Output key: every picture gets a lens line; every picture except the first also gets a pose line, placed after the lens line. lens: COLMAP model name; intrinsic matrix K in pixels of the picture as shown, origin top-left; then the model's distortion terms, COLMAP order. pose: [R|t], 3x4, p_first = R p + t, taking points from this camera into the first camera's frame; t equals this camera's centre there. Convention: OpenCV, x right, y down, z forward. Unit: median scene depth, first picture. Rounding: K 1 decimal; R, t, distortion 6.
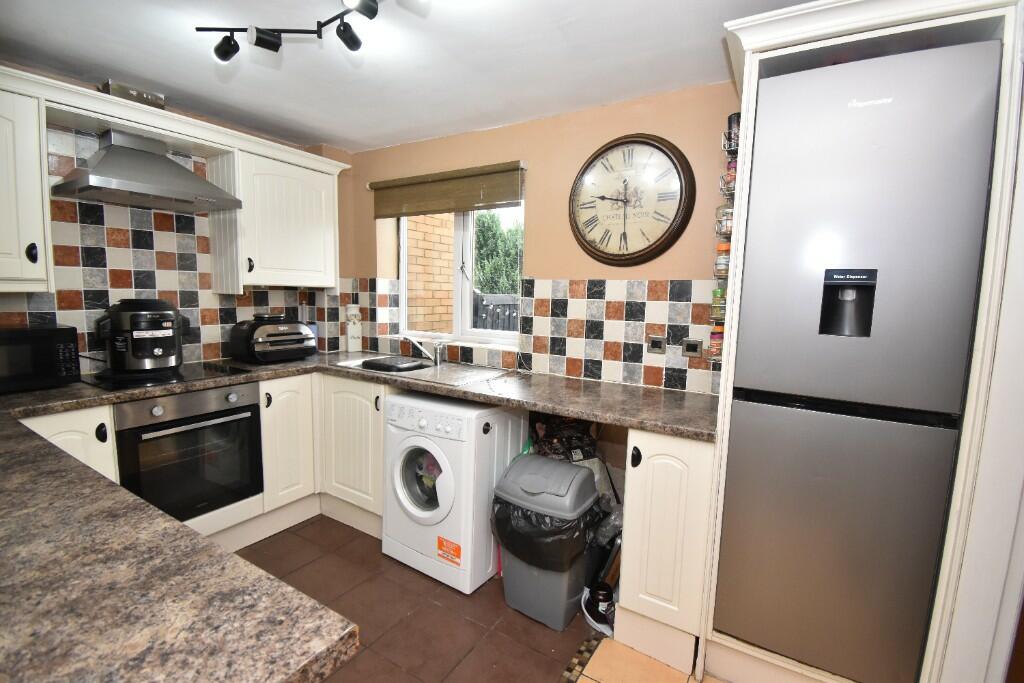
lens RADIAL K [[452.7, 0, 509.0], [0, 452.7, 343.6], [0, 0, 1]] dist [0.018069, -0.024525]
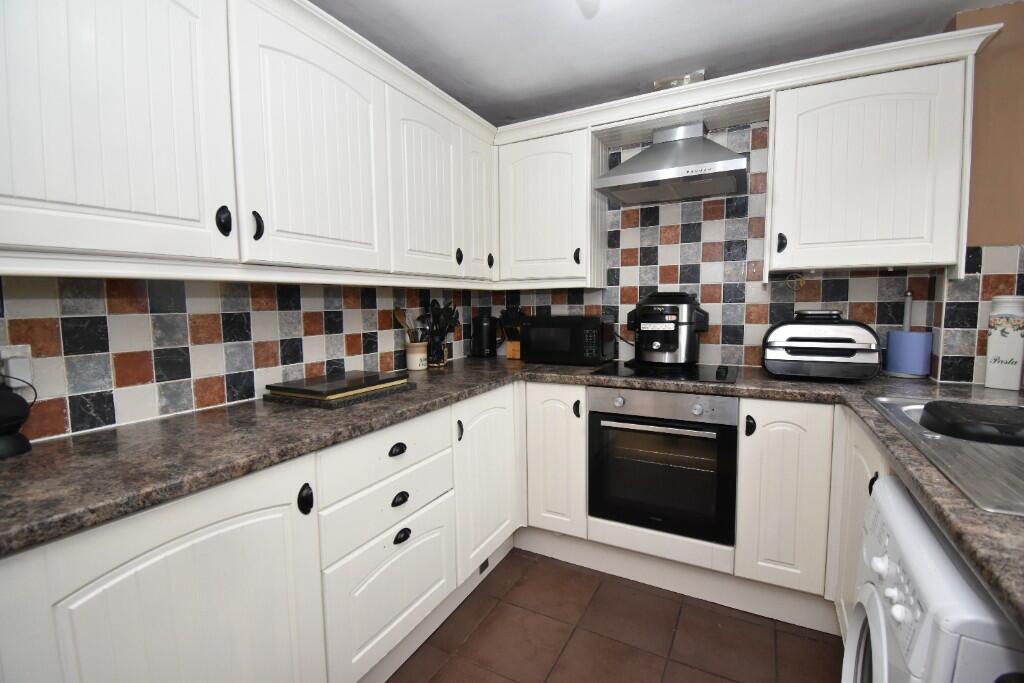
lens RADIAL K [[452.7, 0, 509.0], [0, 452.7, 343.6], [0, 0, 1]] dist [0.018069, -0.024525]
pose [[0.065172, 0.065651, -0.995712, 0.157279], [-0.099168, 0.993320, 0.059002, -0.010593], [0.992934, 0.094897, 0.071247, 0.563931]]
